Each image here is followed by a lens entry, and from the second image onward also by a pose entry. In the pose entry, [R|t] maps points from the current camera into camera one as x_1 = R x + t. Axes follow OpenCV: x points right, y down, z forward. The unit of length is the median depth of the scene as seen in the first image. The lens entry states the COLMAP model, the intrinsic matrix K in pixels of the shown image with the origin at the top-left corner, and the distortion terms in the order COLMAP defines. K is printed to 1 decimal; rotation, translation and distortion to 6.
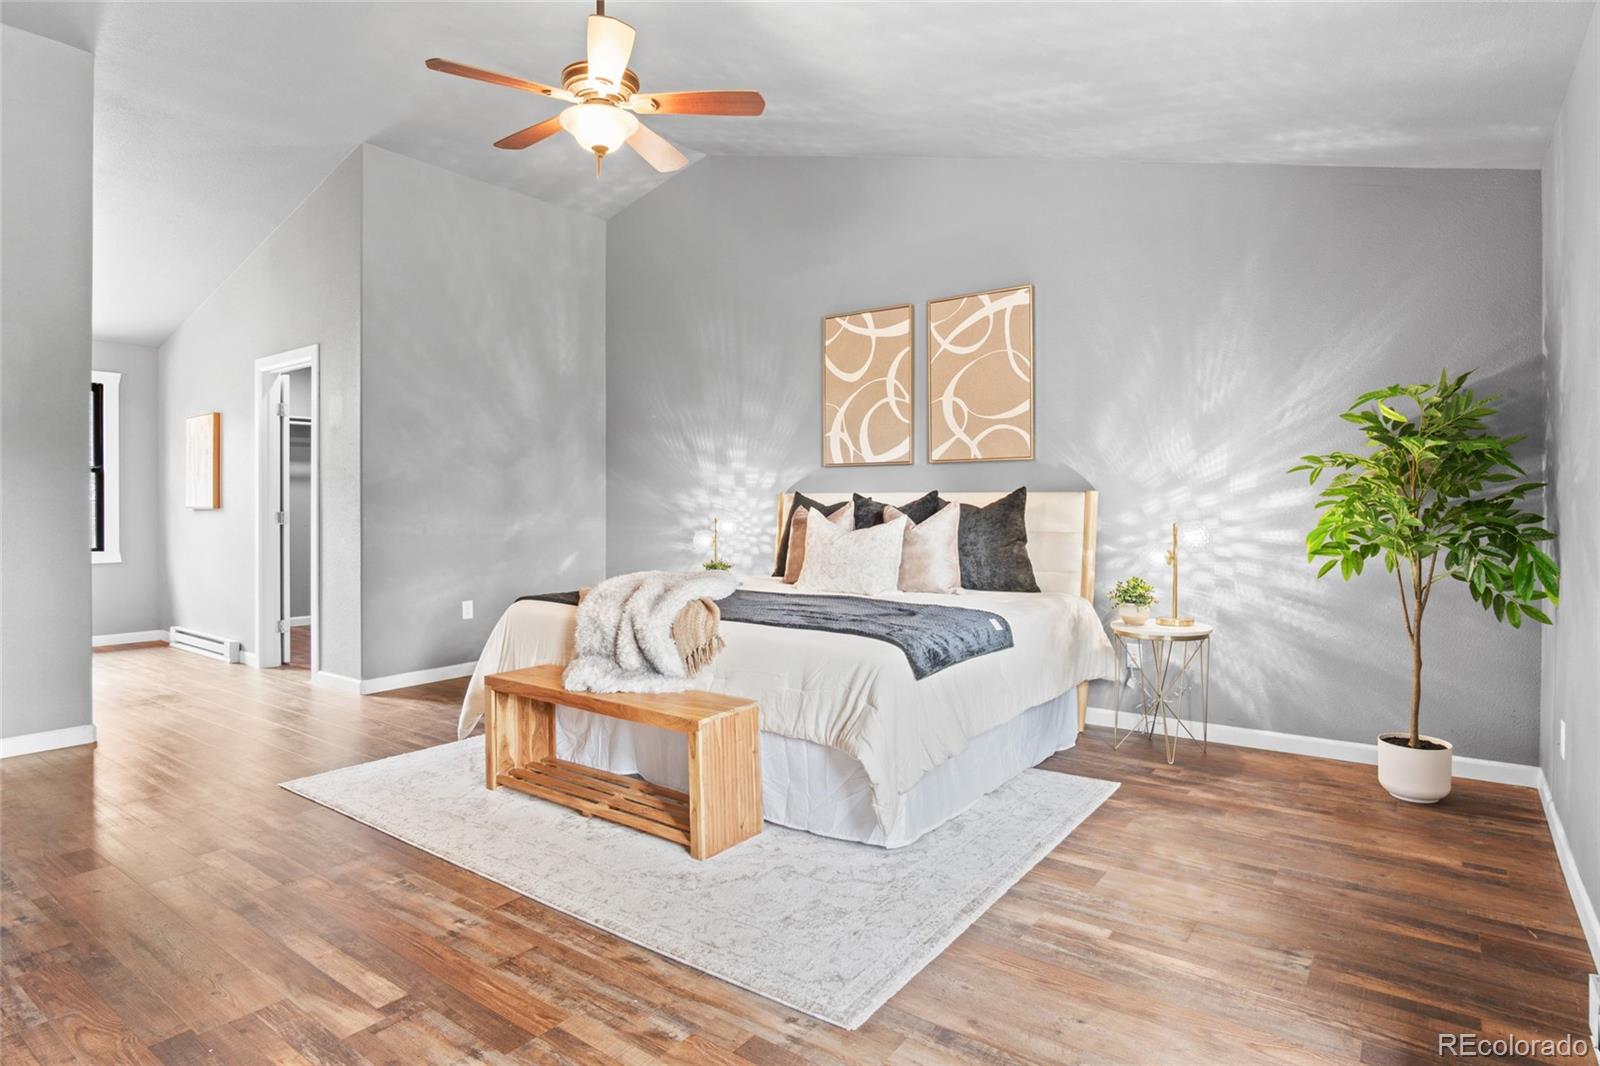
lens RADIAL K [[861.5, 0, 797.1], [0, 861.5, 505.4], [0, 0, 1]] dist [-0.022989, 0.000494]
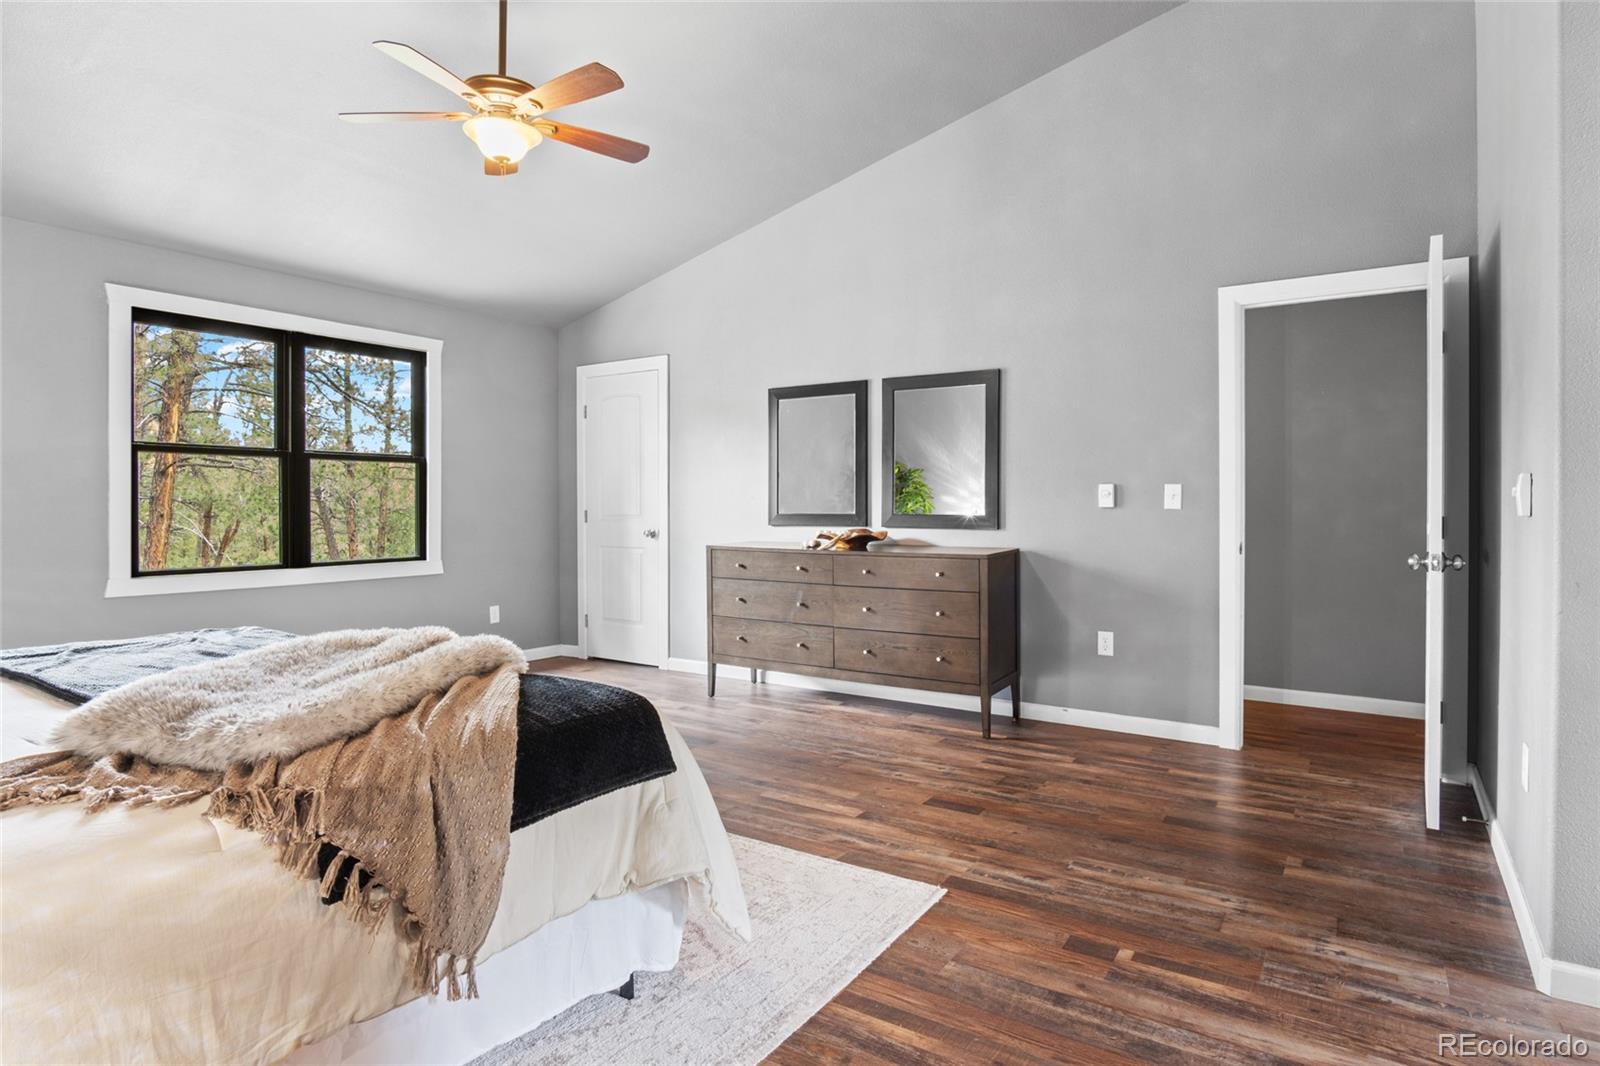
lens RADIAL K [[878.4, 0, 821.3], [0, 878.4, 513.7], [0, 0, 1]] dist [-0.030192, 0.000419]
pose [[-0.997662, 0.001650, -0.068326, -0.369135], [0.000853, 0.999931, 0.011688, -0.003343], [0.068341, 0.011602, -0.997595, 1.420416]]
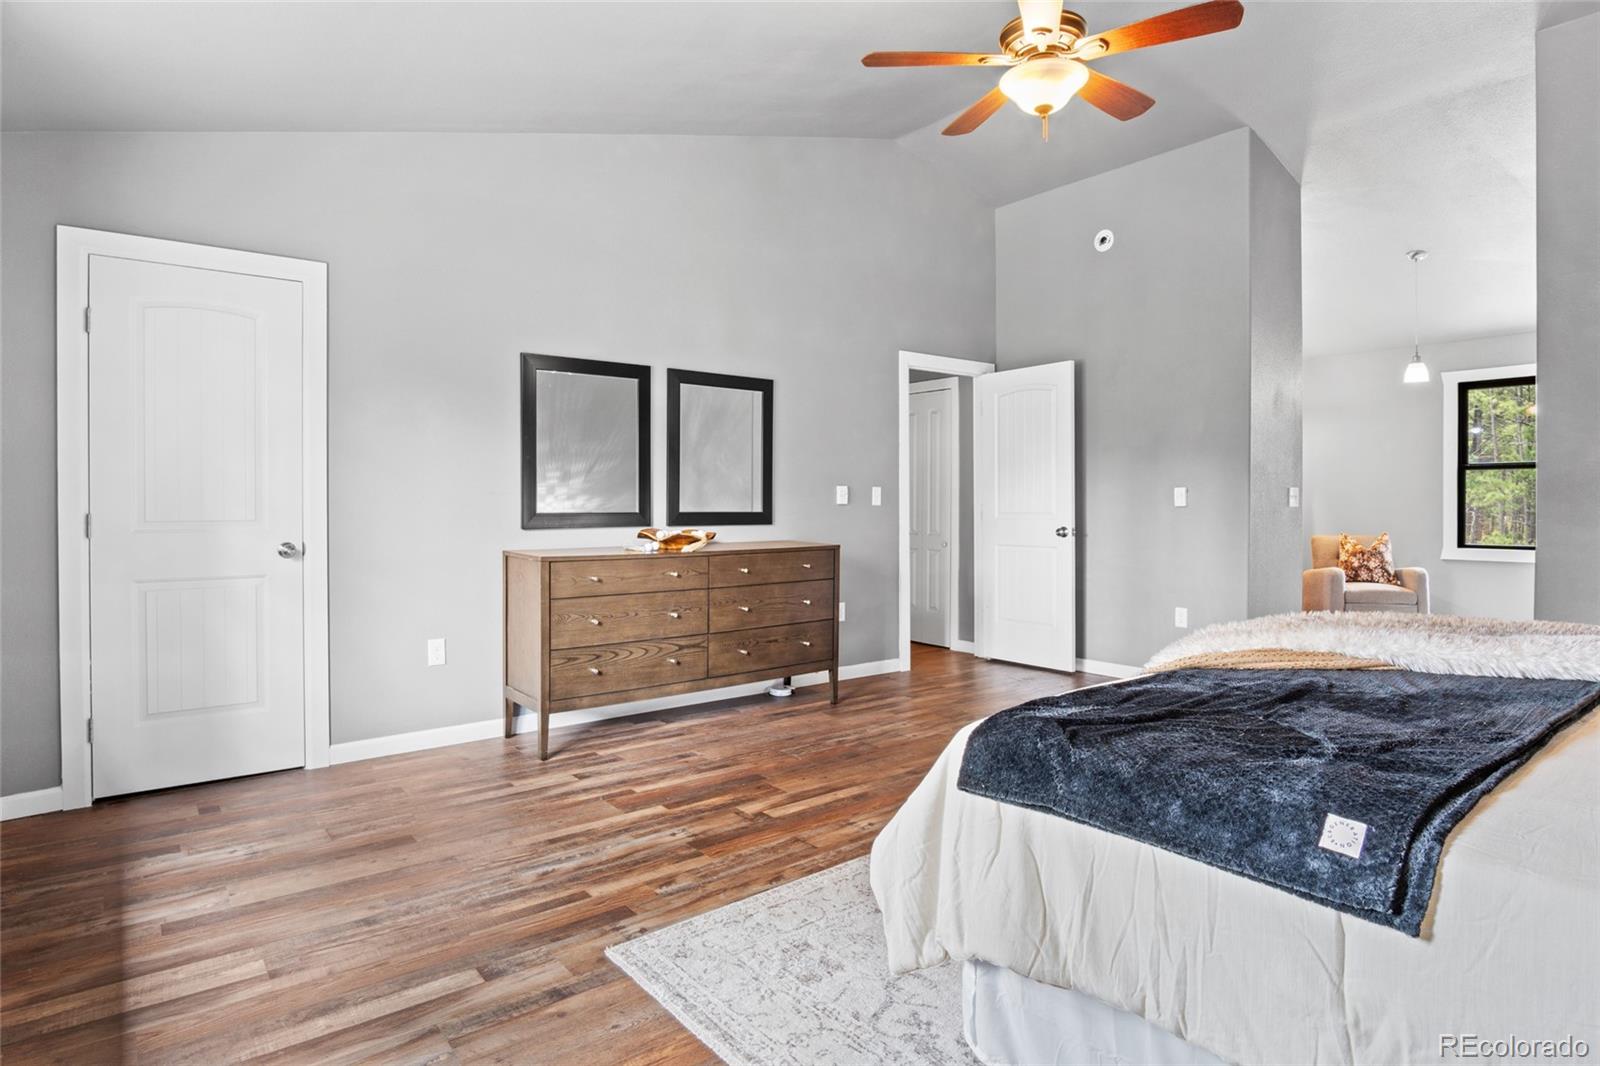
lens RADIAL K [[861.5, 0, 797.1], [0, 861.5, 505.4], [0, 0, 1]] dist [-0.022989, 0.000494]
pose [[-0.260172, 0.002662, -0.965559, 0.489617], [0.001271, 0.999996, 0.002415, 0.000219], [0.965561, -0.000599, -0.260174, 0.678158]]
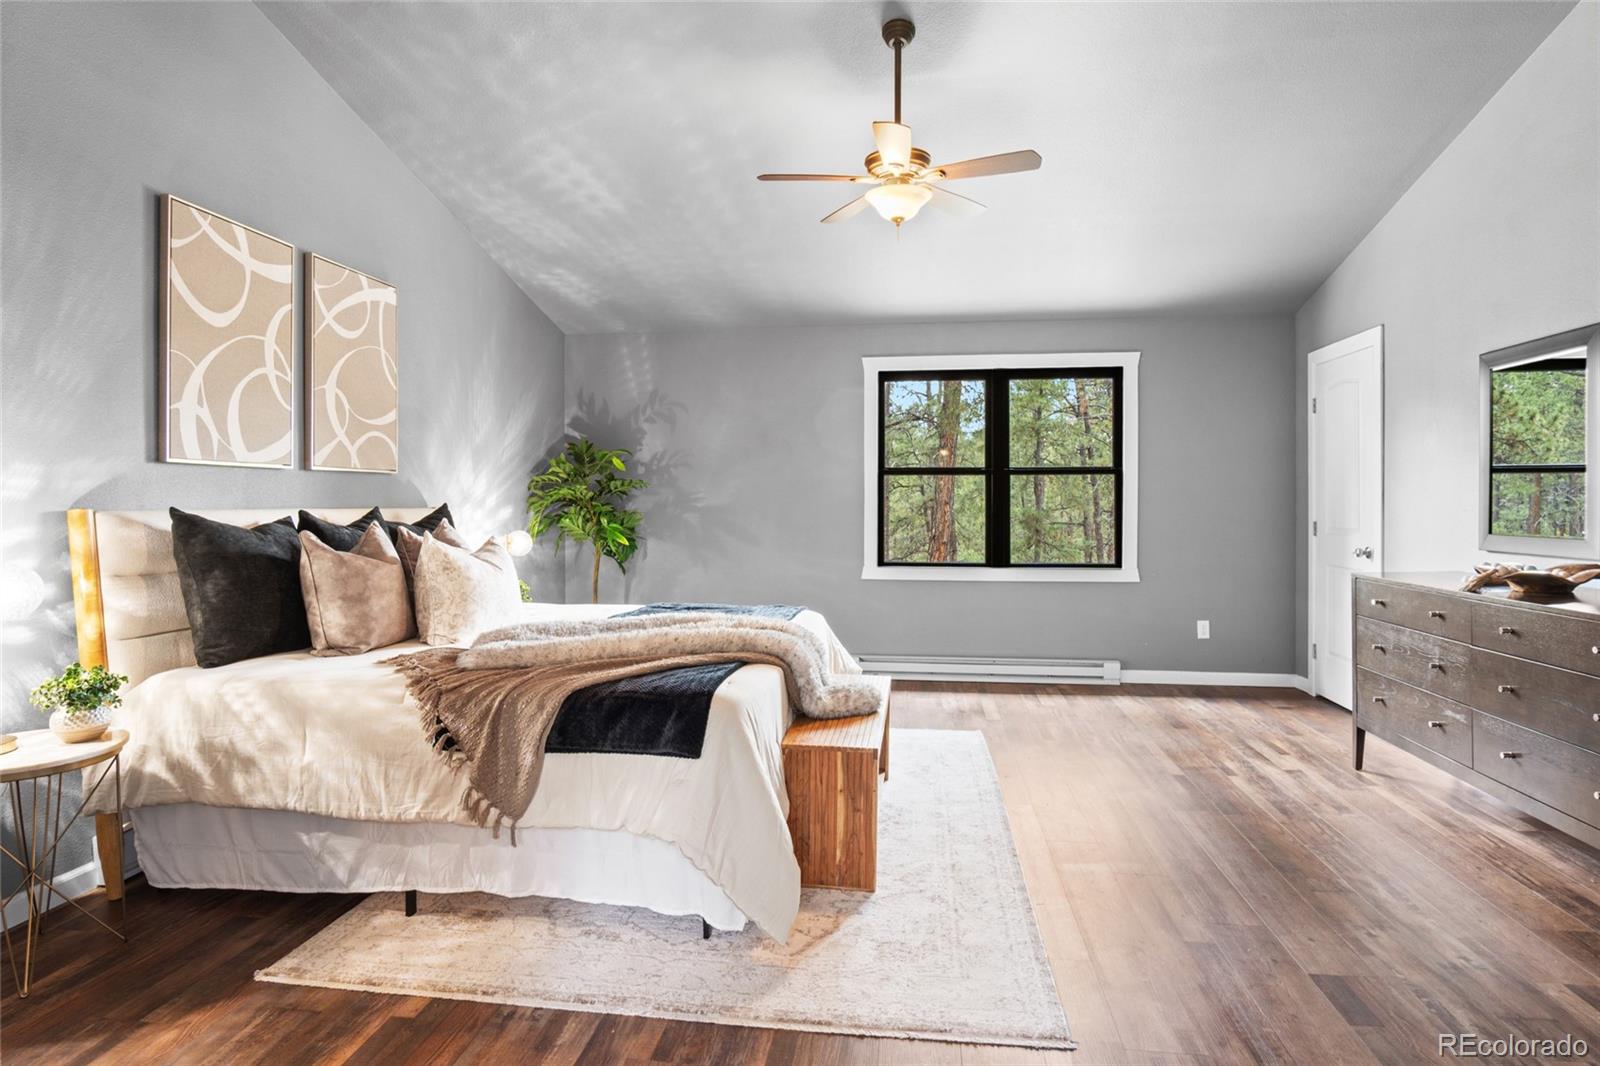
lens RADIAL K [[891.0, 0, 794.1], [0, 891.0, 501.1], [0, 0, 1]] dist [-0.030252, 0.003427]
pose [[-0.472883, 0.002290, 0.881122, -0.844485], [0.003374, 0.999994, -0.000788, -0.022962], [-0.881119, 0.002600, -0.472888, 1.167507]]
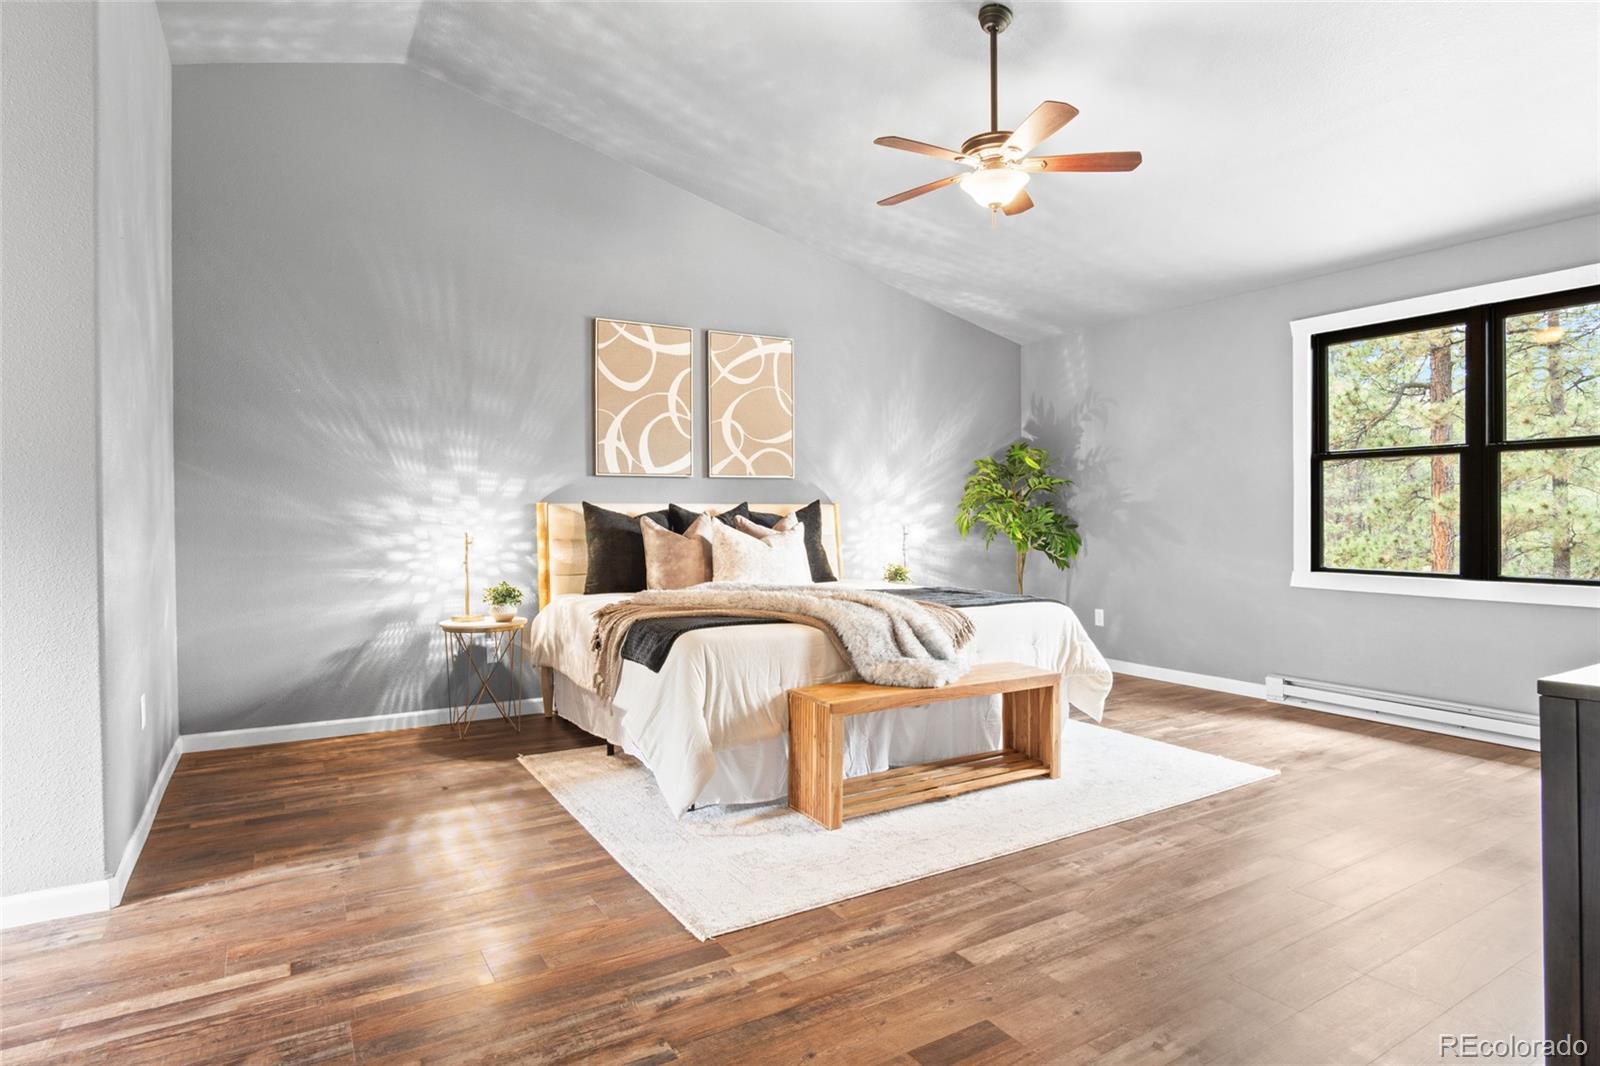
lens RADIAL K [[869.0, 0, 781.0], [0, 869.0, 523.6], [0, 0, 1]] dist [-0.027560, 0.000038]
pose [[0.402940, -0.013208, 0.915131, -0.976421], [0.008202, 0.999908, 0.010820, -0.000979], [-0.915190, 0.003146, 0.403011, 0.548901]]
